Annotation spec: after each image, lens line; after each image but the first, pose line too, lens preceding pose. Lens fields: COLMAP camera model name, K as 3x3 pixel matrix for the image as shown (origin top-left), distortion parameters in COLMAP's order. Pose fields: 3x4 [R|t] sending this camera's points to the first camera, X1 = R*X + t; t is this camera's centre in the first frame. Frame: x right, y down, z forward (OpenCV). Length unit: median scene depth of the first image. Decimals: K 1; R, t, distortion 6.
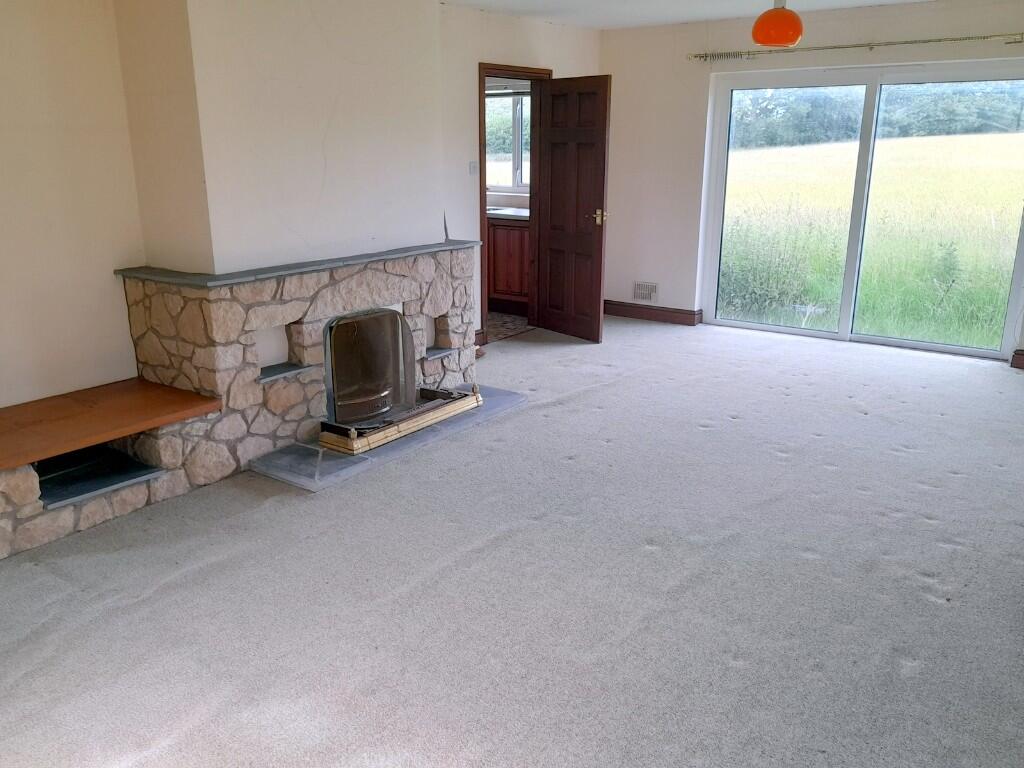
lens RADIAL K [[835.6, 0, 512.0], [0, 835.6, 384.0], [0, 0, 1]] dist [0.041699, 0.000230]
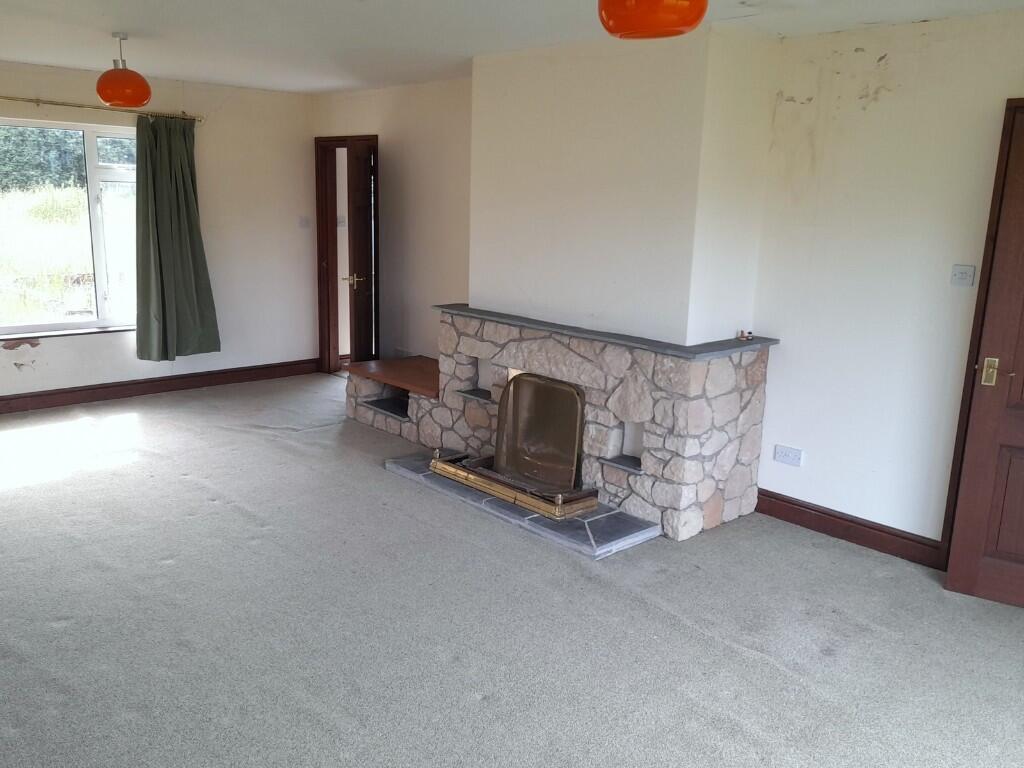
lens RADIAL K [[835.6, 0, 512.0], [0, 835.6, 384.0], [0, 0, 1]] dist [0.041699, 0.000230]
pose [[-0.180782, 0.207126, -0.961466, 0.866341], [-0.306389, 0.917068, 0.255171, -0.348859], [0.934582, 0.340713, -0.102329, 1.141913]]
